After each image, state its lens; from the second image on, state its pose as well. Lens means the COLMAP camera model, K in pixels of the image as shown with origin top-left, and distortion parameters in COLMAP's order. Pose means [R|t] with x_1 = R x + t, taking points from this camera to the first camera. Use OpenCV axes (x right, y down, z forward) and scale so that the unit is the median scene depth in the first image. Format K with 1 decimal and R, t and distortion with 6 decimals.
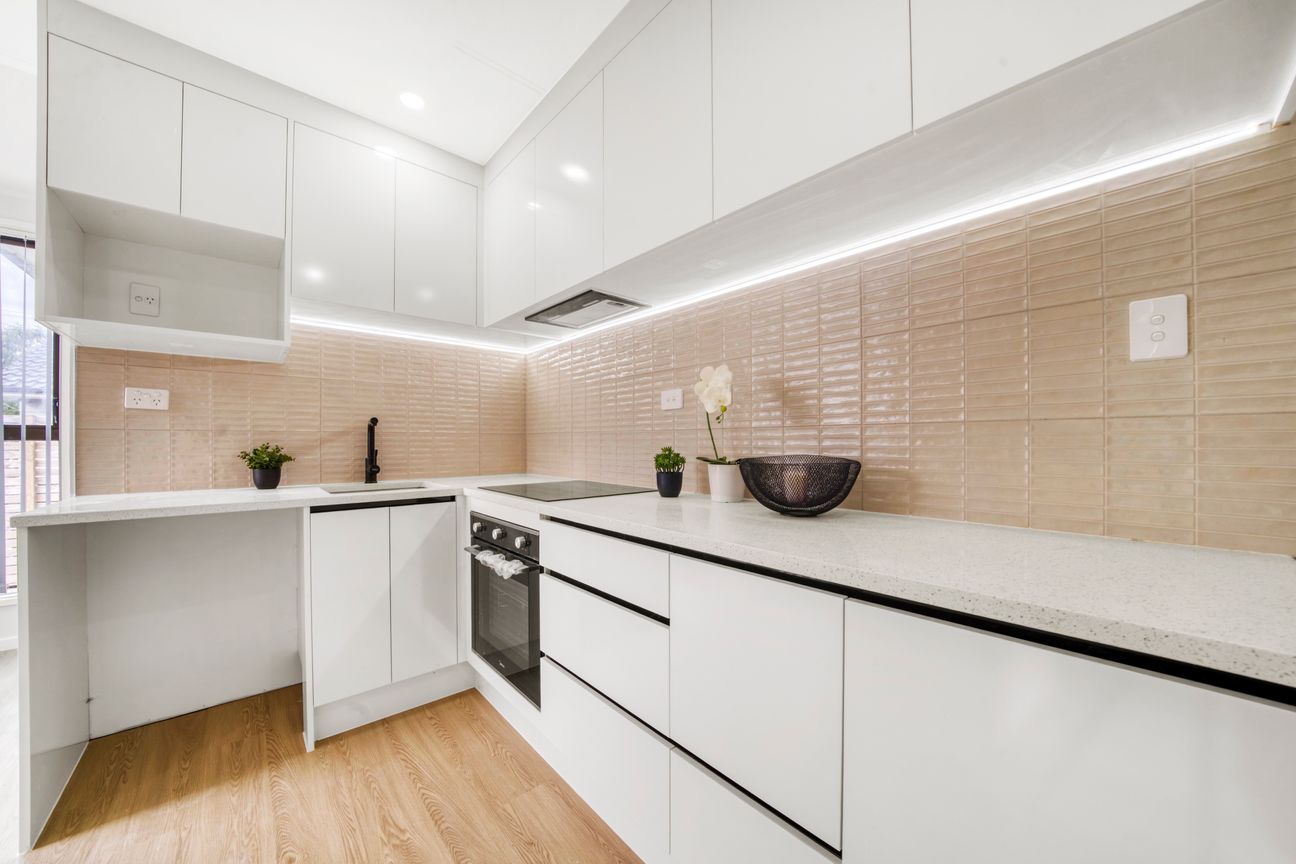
lens RADIAL K [[463.2, 0, 650.0], [0, 463.2, 445.9], [0, 0, 1]] dist [-0.014987, 0.000020]
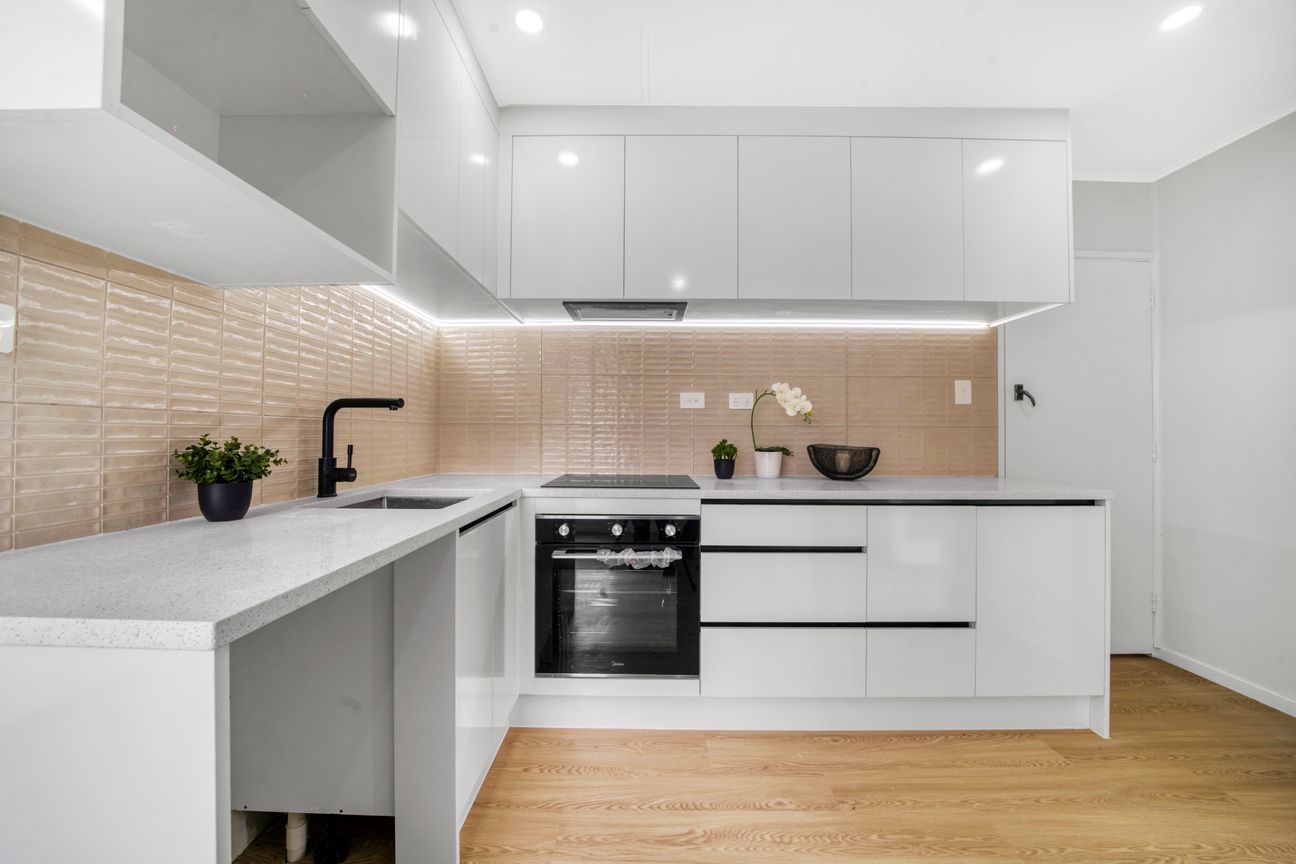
lens RADIAL K [[455.4, 0, 648.0], [0, 455.4, 432.0], [0, 0, 1]] dist [-0.011299, 0.002292]
pose [[0.671861, 0.009269, 0.740619, -1.097079], [0.000216, 0.999919, -0.012710, -0.002609], [-0.740677, 0.008699, 0.671804, 0.336836]]
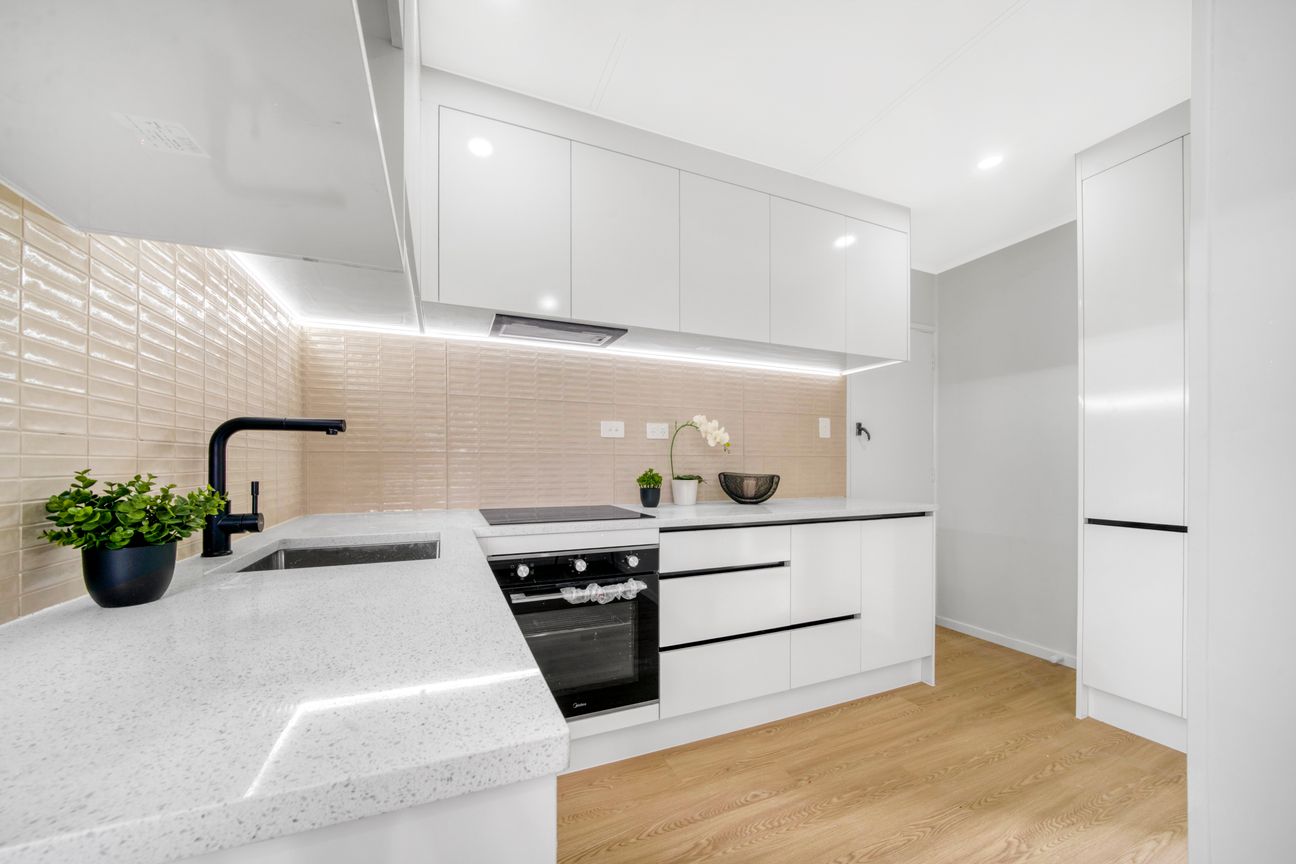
lens RADIAL K [[463.3, 0, 635.6], [0, 463.3, 475.3], [0, 0, 1]] dist [-0.001176, 0.000045]
pose [[0.334675, -0.023824, 0.942032, -1.277632], [0.006036, 0.999714, 0.023139, -0.010554], [-0.942314, -0.002058, 0.334723, 0.645859]]
